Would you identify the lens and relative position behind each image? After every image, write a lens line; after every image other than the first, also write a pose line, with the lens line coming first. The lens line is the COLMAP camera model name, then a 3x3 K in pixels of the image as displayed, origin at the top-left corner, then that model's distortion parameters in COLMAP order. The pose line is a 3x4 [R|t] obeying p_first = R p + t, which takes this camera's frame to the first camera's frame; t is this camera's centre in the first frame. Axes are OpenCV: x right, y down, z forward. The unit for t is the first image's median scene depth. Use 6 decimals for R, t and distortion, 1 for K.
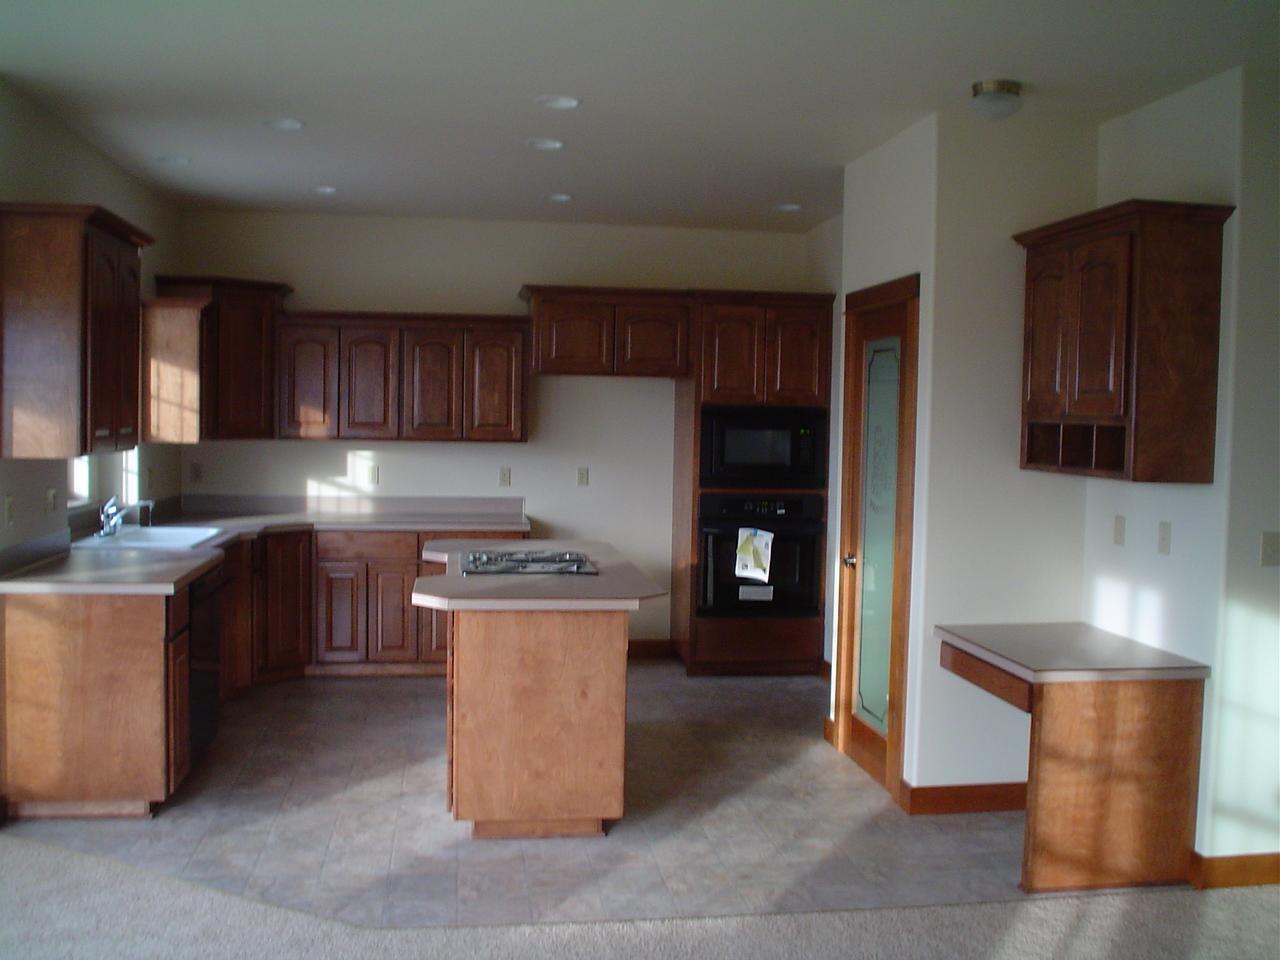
lens RADIAL K [[1241.1, 0, 640.0], [0, 1241.1, 480.0], [0, 0, 1]] dist [-0.125780, 0.105827]
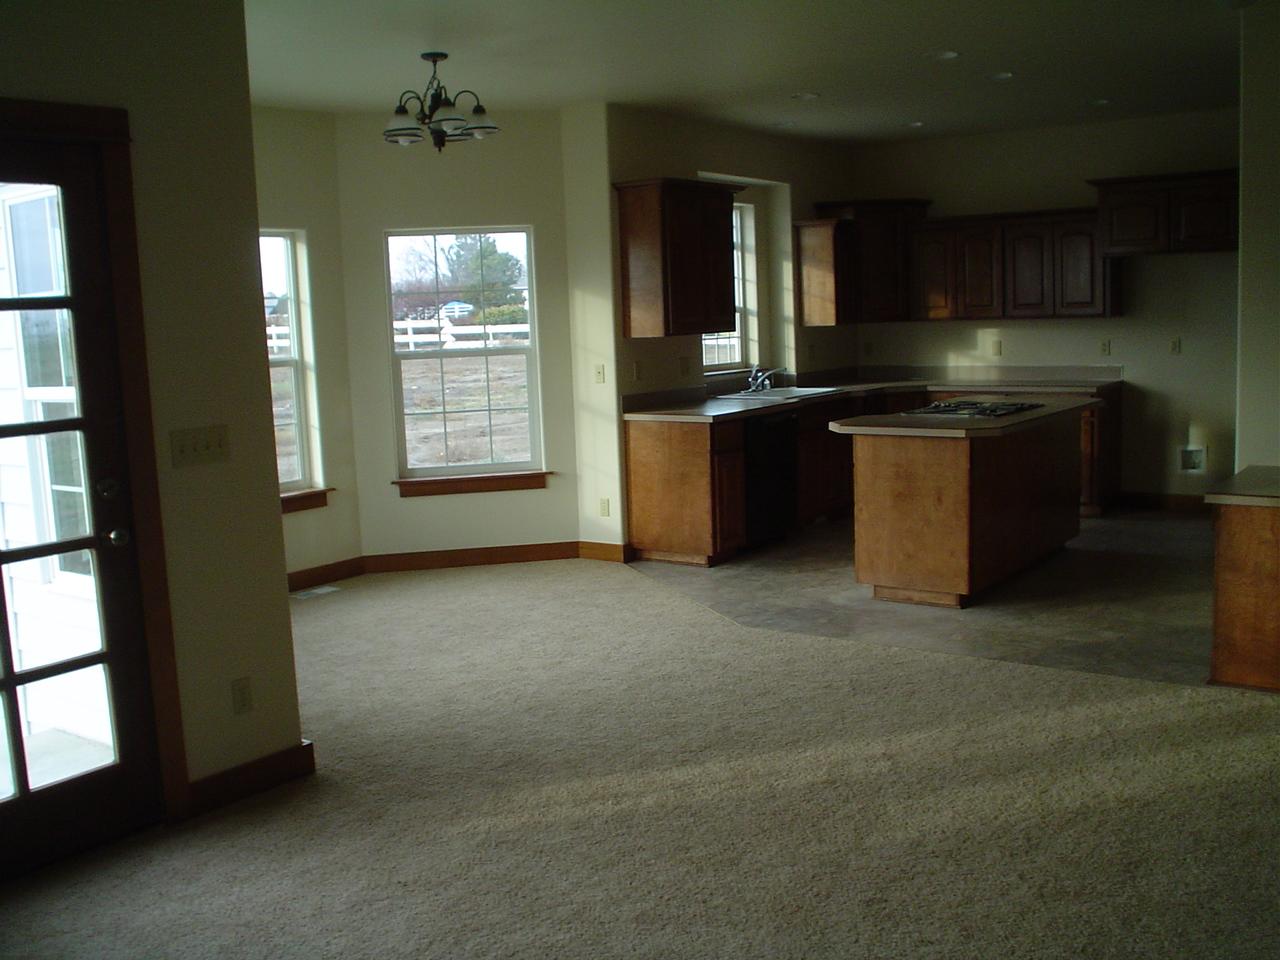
lens RADIAL K [[1241.1, 0, 640.0], [0, 1241.1, 480.0], [0, 0, 1]] dist [-0.125780, 0.105827]
pose [[0.707596, 0.048338, -0.704962, 0.589729], [0.014011, 0.996501, 0.082392, 0.030856], [0.706478, -0.068178, 0.704444, -0.161875]]
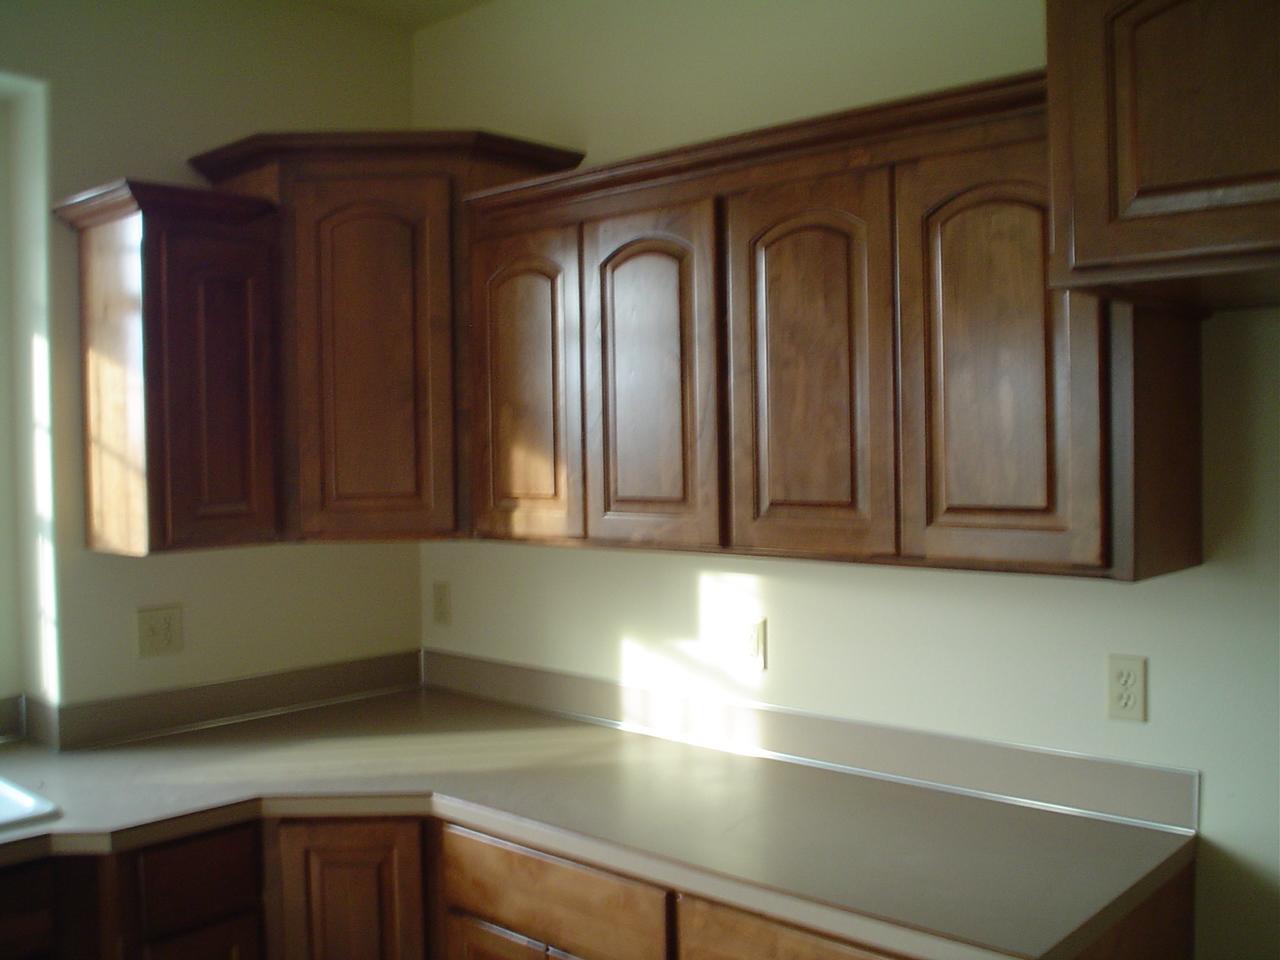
lens RADIAL K [[1241.1, 0, 640.0], [0, 1241.1, 480.0], [0, 0, 1]] dist [-0.125780, 0.105827]
pose [[0.633434, -0.002694, -0.773792, 0.048611], [-0.017253, 0.999696, -0.017604, -0.064976], [0.773604, 0.024502, 0.633195, 1.131740]]
